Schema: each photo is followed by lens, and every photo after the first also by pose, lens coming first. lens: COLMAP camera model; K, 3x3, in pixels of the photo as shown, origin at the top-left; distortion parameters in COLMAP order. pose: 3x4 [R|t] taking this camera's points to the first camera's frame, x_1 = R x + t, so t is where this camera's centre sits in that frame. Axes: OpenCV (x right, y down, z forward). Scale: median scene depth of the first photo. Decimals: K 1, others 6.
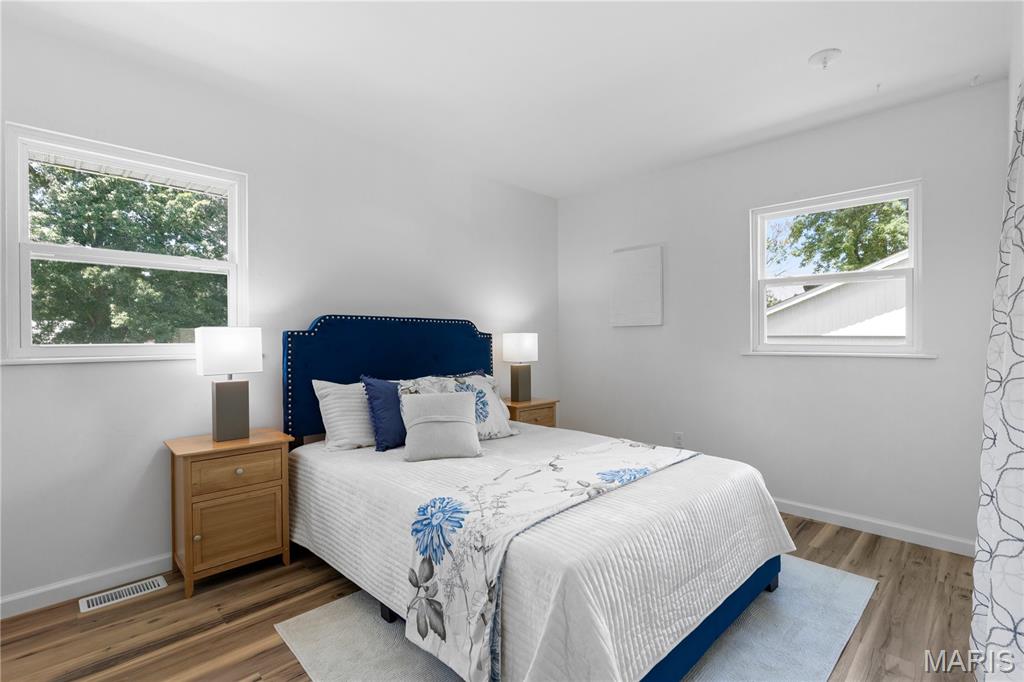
lens RADIAL K [[462.4, 0, 511.8], [0, 462.4, 338.0], [0, 0, 1]] dist [0.002176, 0.000995]
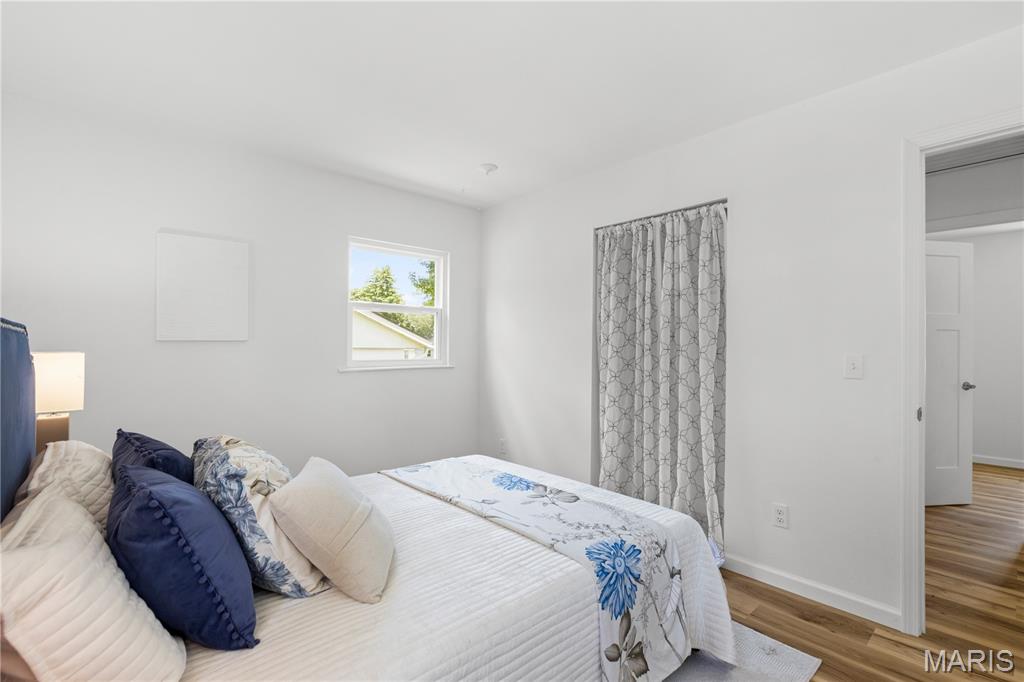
lens RADIAL K [[462.4, 0, 511.8], [0, 462.4, 338.0], [0, 0, 1]] dist [0.002176, 0.000995]
pose [[0.060768, 0.014680, 0.998044, -1.092876], [-0.002123, 0.999891, -0.014578, -0.050663], [-0.998150, -0.001233, 0.060793, 1.144577]]
